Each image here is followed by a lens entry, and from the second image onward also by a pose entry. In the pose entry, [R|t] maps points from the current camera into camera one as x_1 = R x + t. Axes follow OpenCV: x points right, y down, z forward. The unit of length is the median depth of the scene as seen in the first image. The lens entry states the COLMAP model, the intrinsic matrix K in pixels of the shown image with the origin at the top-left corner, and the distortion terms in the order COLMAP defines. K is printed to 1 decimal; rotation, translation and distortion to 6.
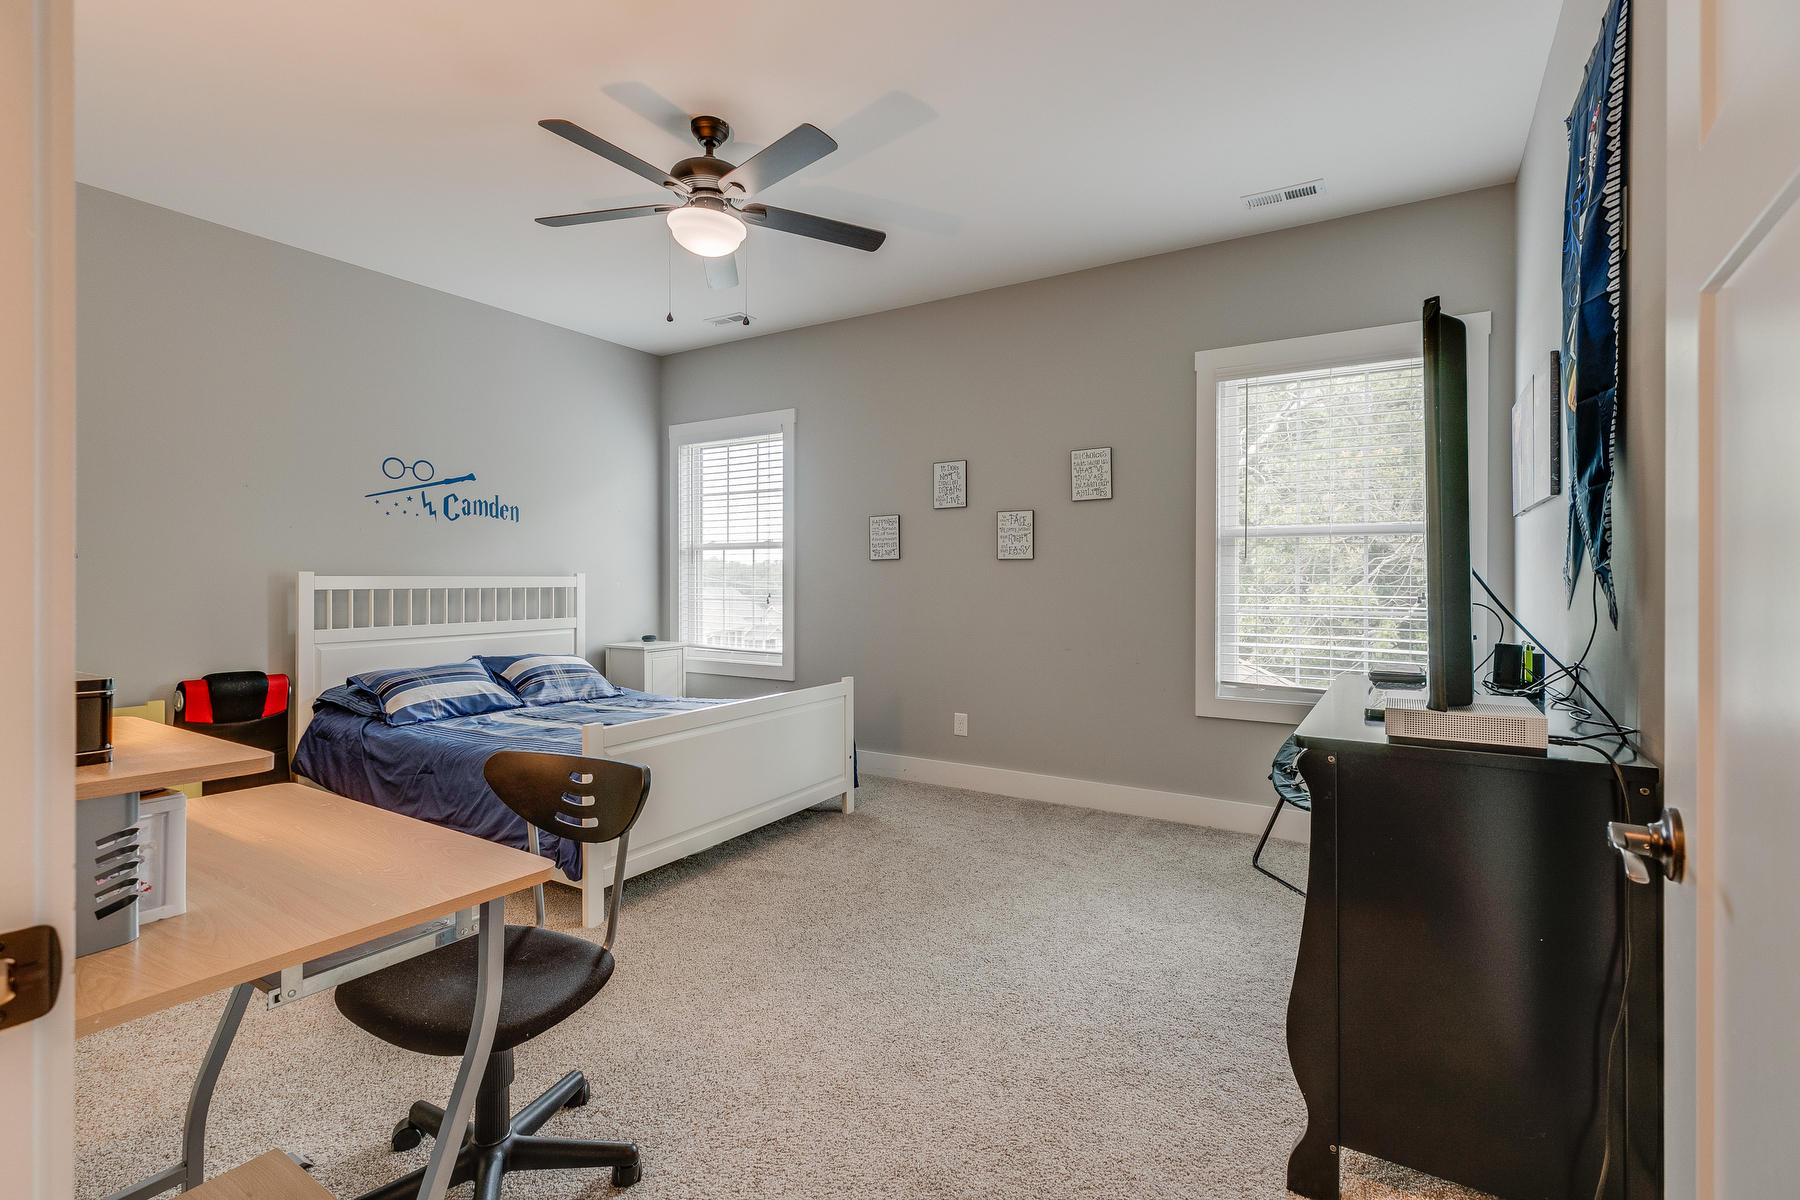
lens RADIAL K [[814.3, 0, 893.4], [0, 814.3, 570.4], [0, 0, 1]] dist [0.004680, 0.000254]
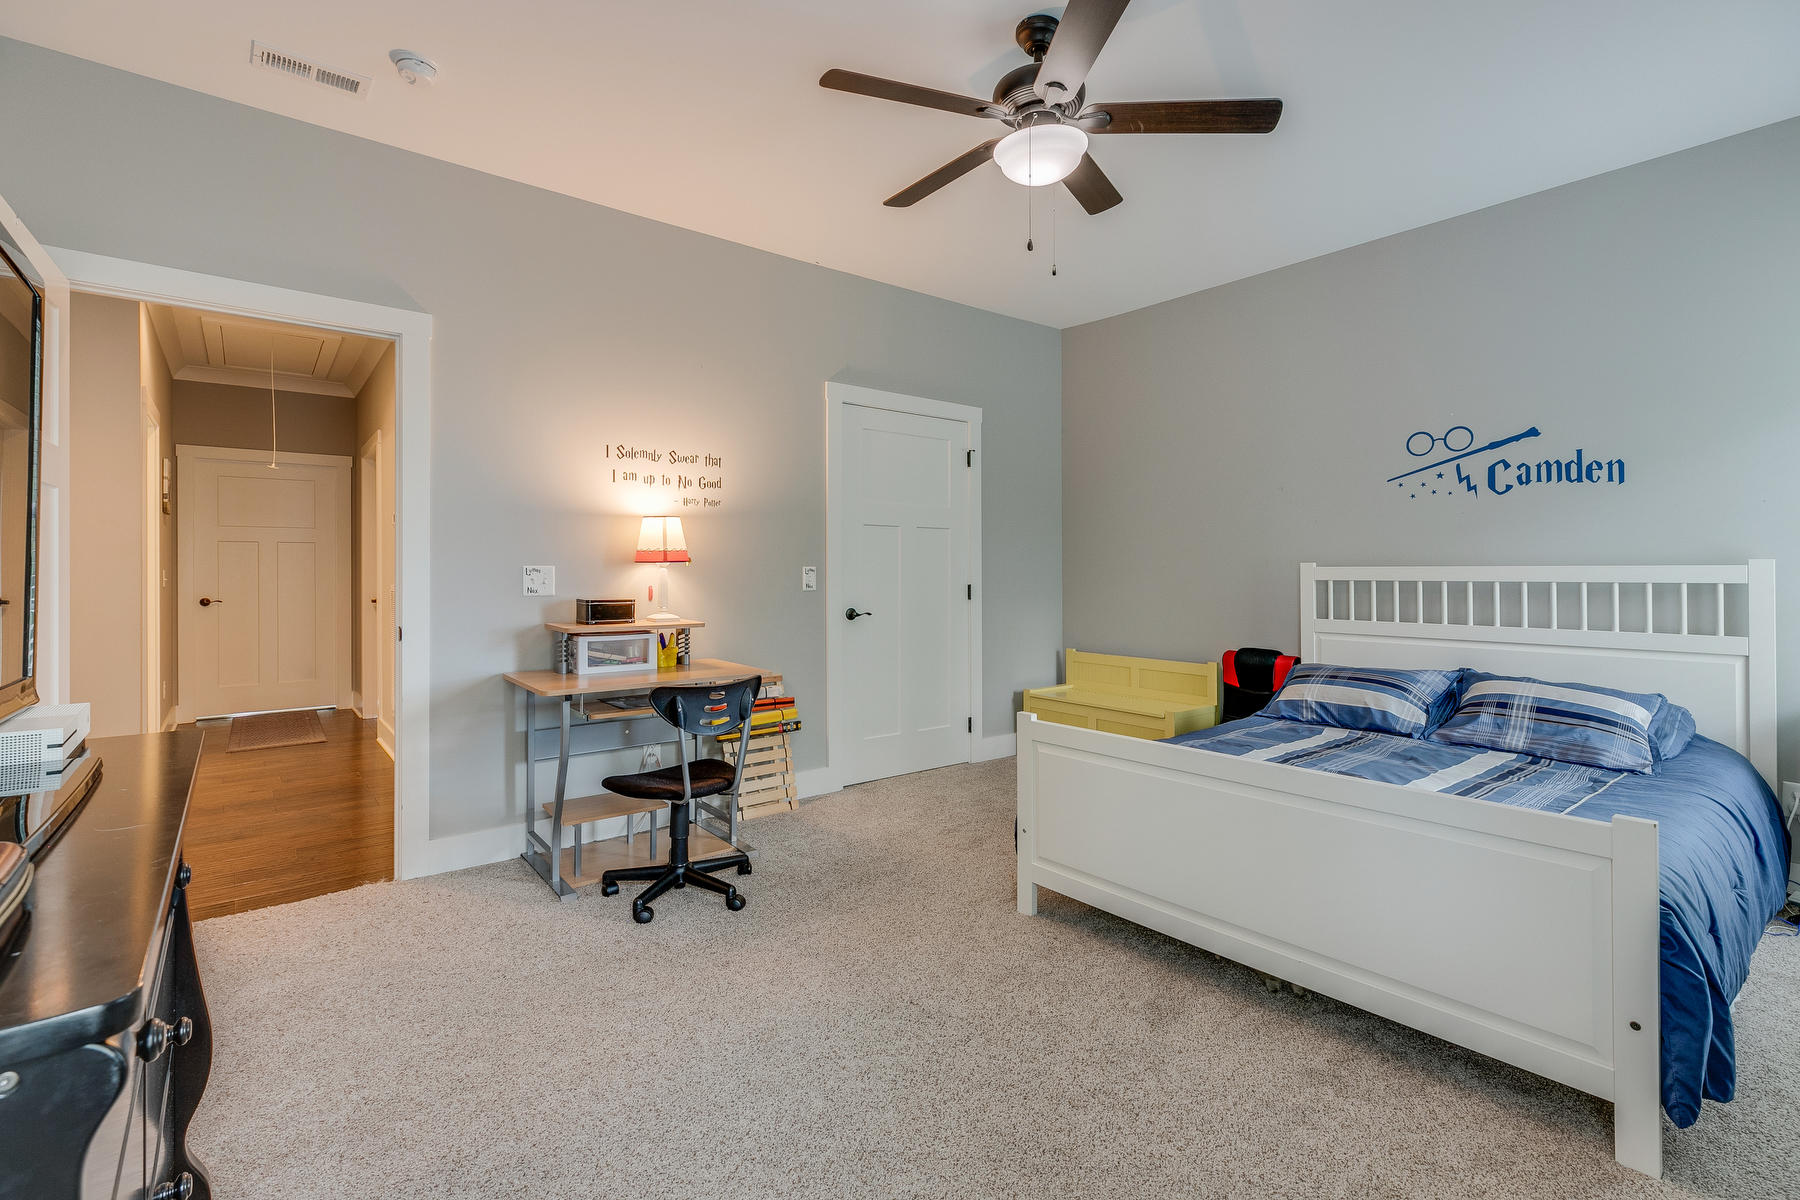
lens RADIAL K [[814.3, 0, 890.1], [0, 814.3, 567.1], [0, 0, 1]] dist [0.004680, 0.000254]
pose [[-0.327300, -0.005747, -0.944903, 0.385434], [0.007830, 0.999931, -0.008794, 0.010436], [0.944888, -0.010277, -0.327232, 0.708416]]
